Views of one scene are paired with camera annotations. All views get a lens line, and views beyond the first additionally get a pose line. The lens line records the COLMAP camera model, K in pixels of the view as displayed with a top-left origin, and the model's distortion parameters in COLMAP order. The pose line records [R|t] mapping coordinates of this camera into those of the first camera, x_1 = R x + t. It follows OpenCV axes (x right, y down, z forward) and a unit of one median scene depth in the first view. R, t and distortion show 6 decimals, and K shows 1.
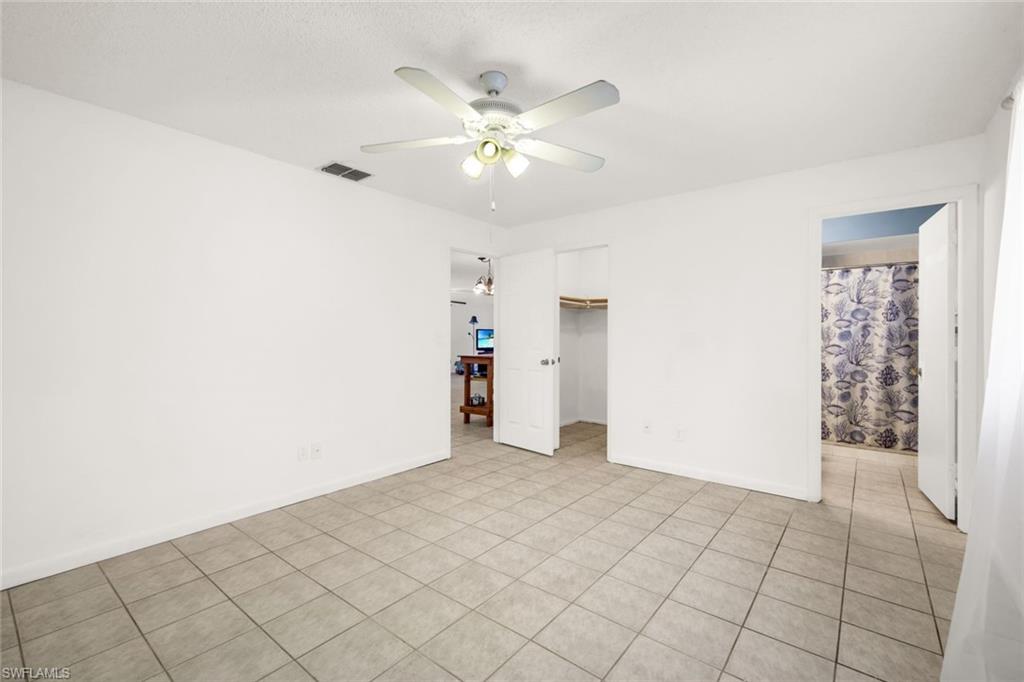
lens RADIAL K [[457.4, 0, 511.4], [0, 457.4, 331.8], [0, 0, 1]] dist [0.003968, 0.000665]
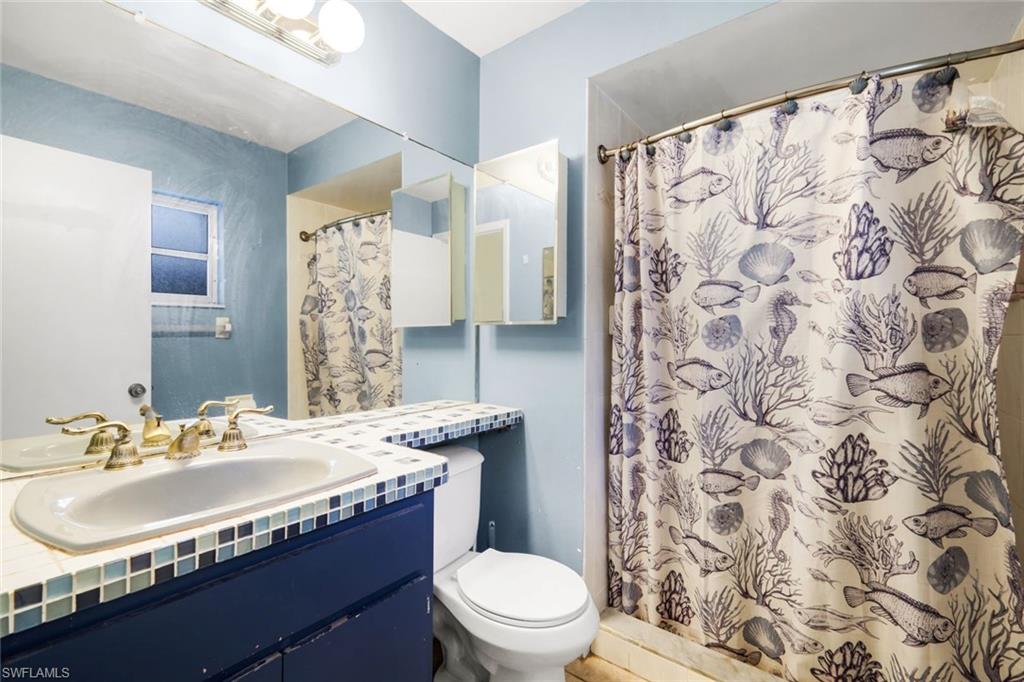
lens RADIAL K [[457.4, 0, 515.1], [0, 457.4, 335.0], [0, 0, 1]] dist [0.003968, 0.000665]
pose [[0.999637, 0.002714, 0.026806, 0.588144], [-0.002856, 0.999982, 0.005257, 0.009597], [-0.026791, -0.005332, 0.999627, 0.701562]]
